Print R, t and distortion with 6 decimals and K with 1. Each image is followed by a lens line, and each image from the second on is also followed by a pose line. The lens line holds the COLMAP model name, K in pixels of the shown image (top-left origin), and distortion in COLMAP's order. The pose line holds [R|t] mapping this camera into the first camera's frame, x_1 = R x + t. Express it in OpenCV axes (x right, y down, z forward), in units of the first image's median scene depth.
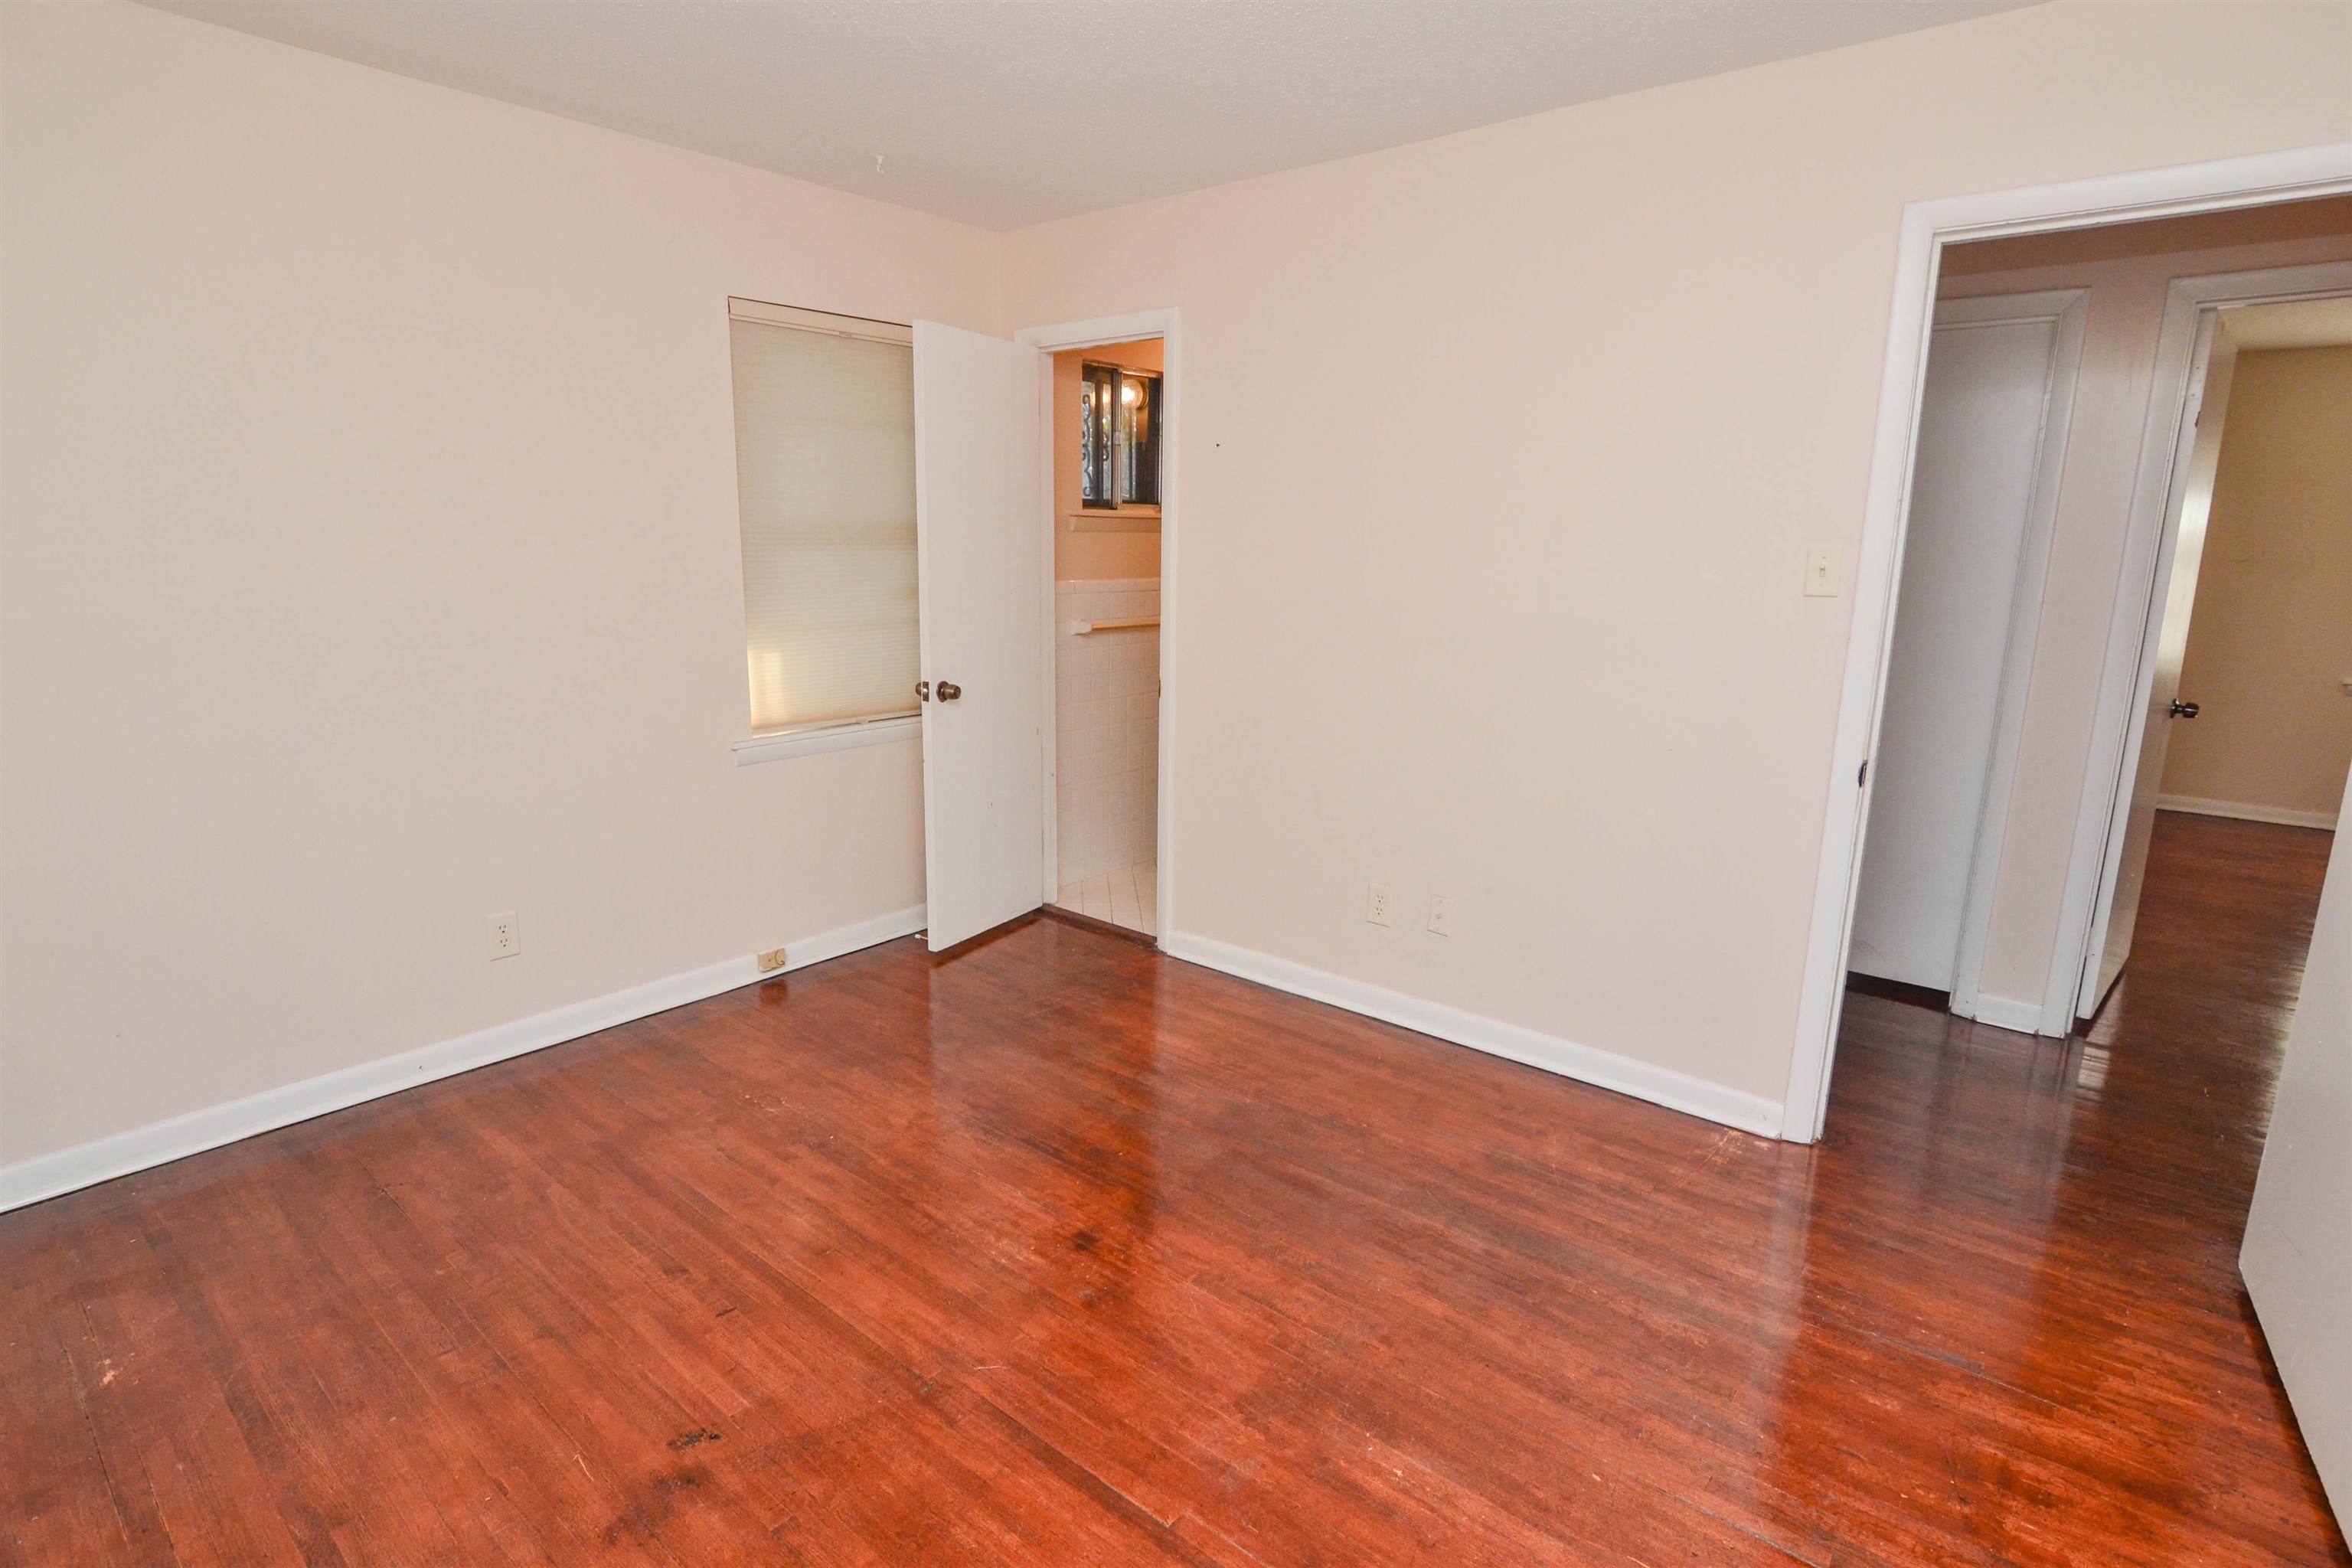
lens RADIAL K [[1170.3, 0, 1161.4], [0, 1170.3, 777.9], [0, 0, 1]] dist [-0.026054, 0.000825]
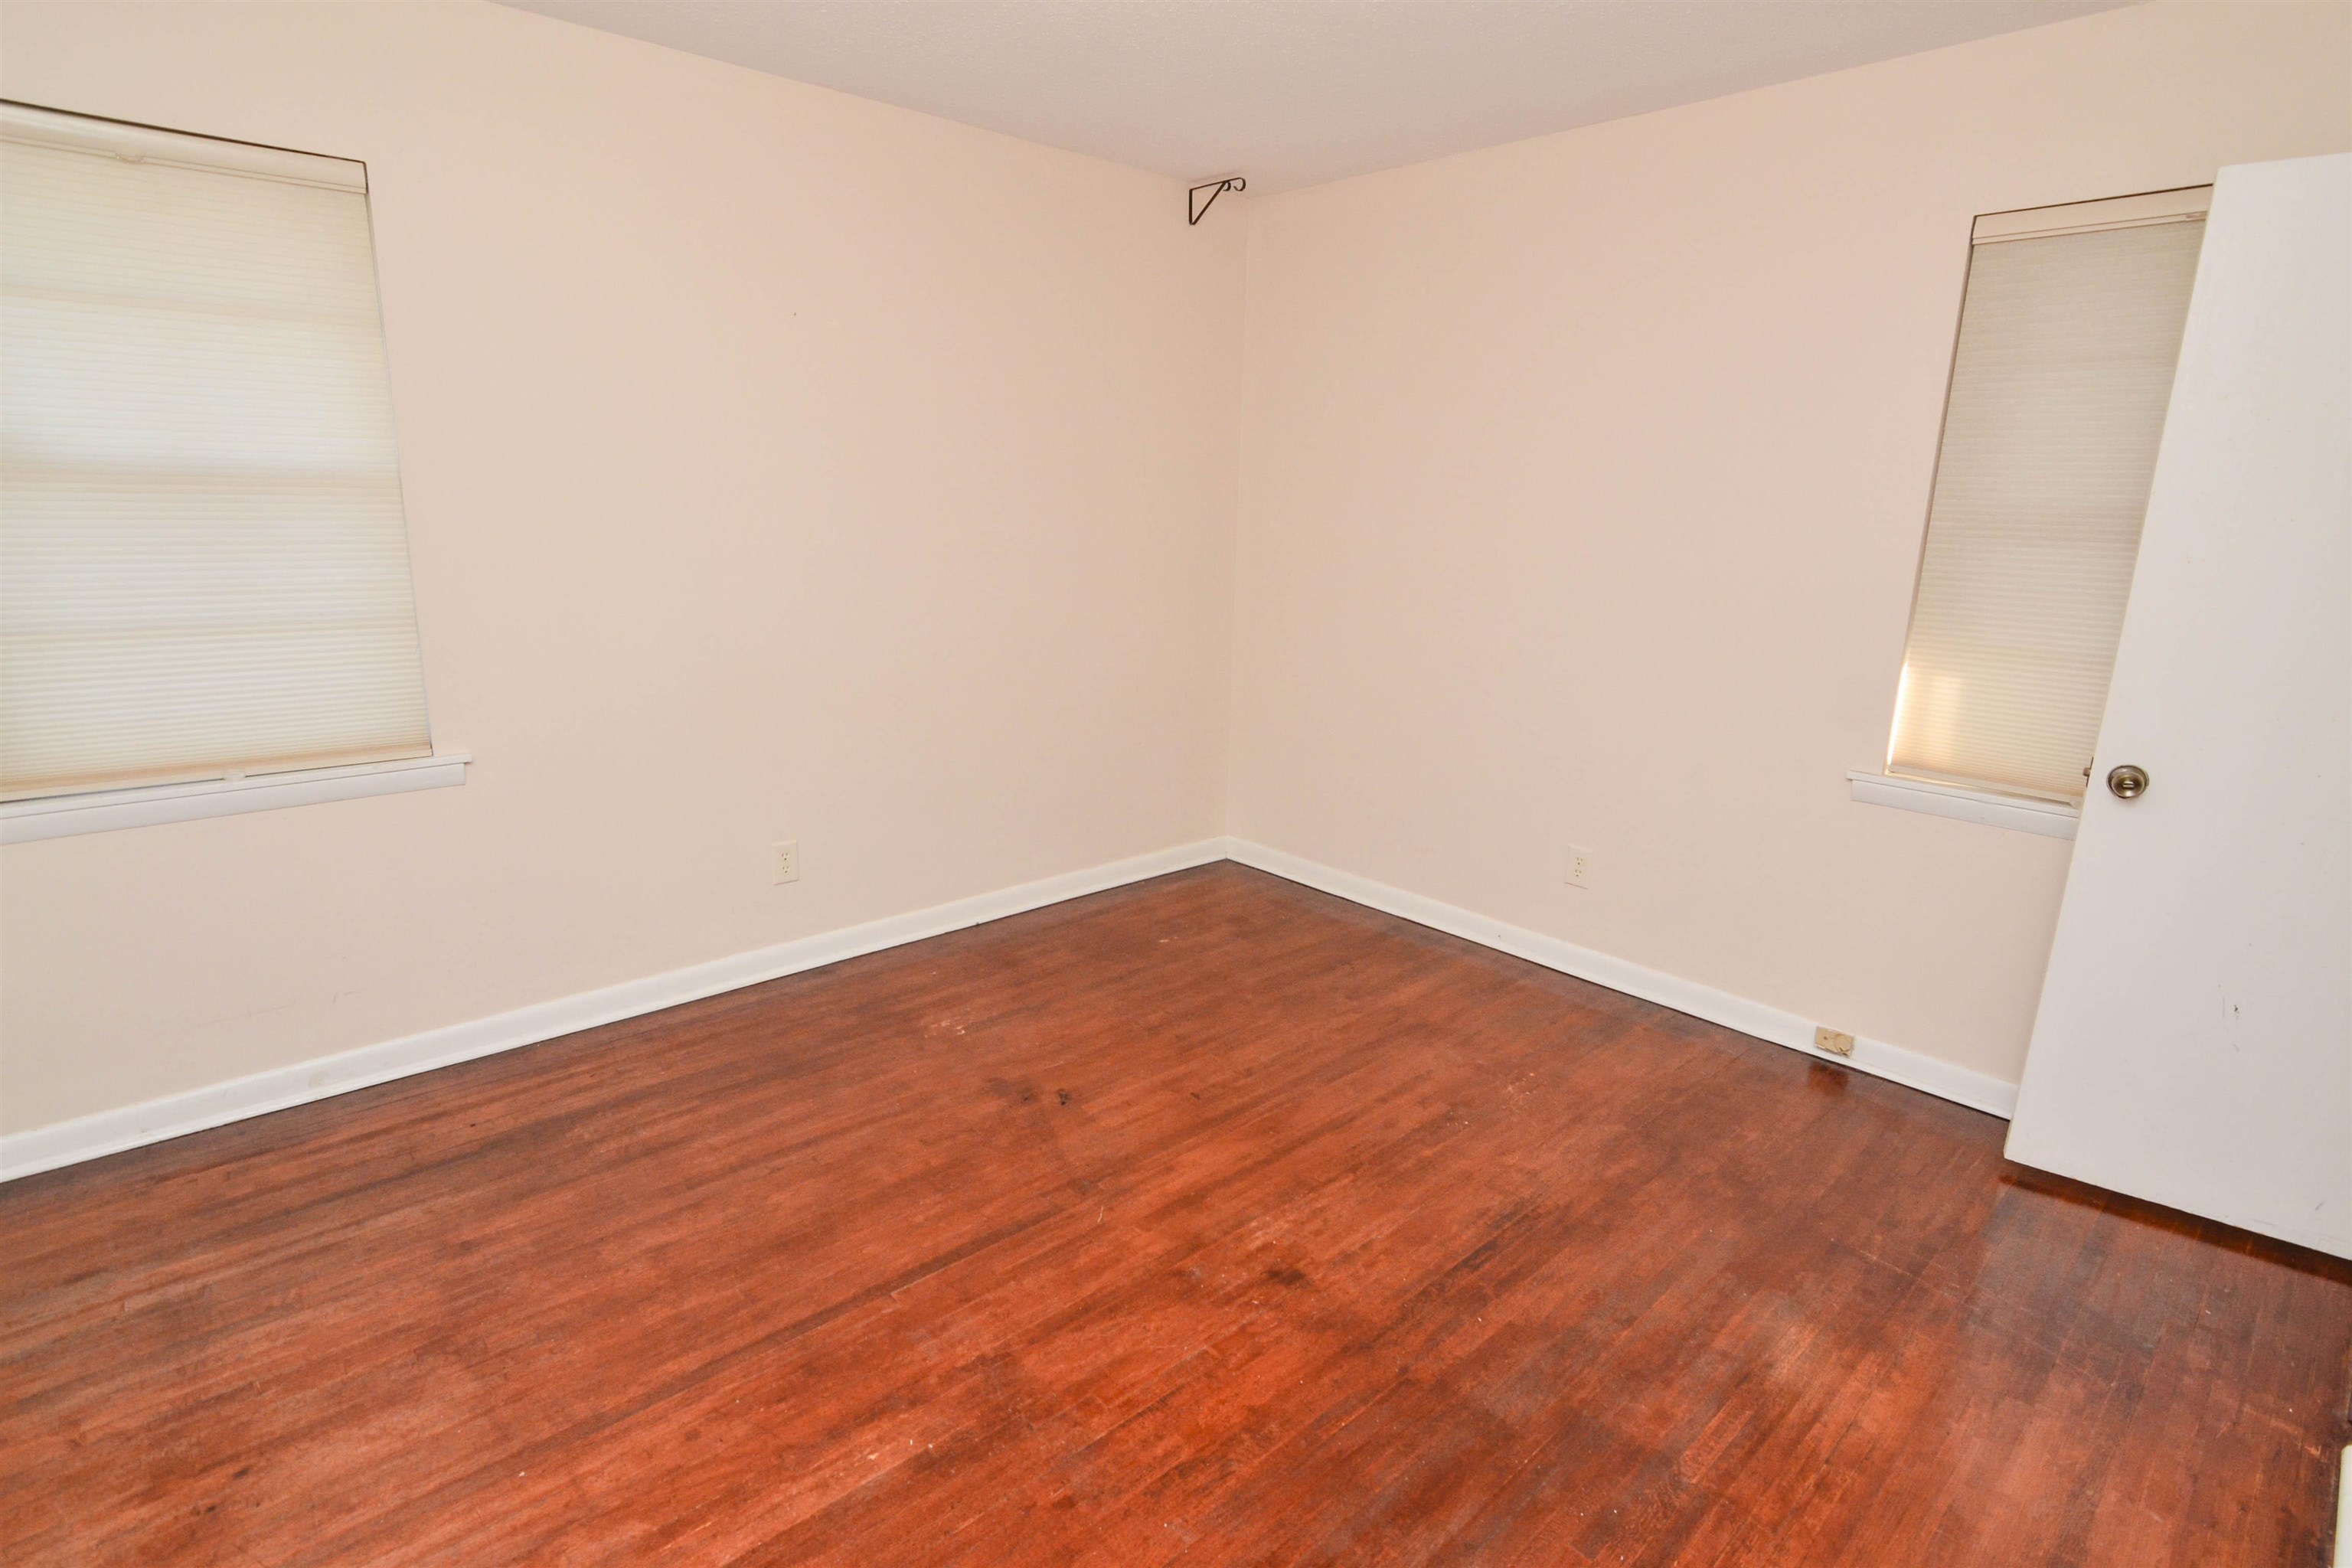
lens RADIAL K [[1170.3, 0, 1161.4], [0, 1170.3, 777.9], [0, 0, 1]] dist [-0.026054, 0.000825]
pose [[-0.138231, 0.216846, -0.966370, 0.674629], [-0.225244, 0.943284, 0.243885, -0.155756], [0.964447, 0.251381, -0.081548, 0.800196]]
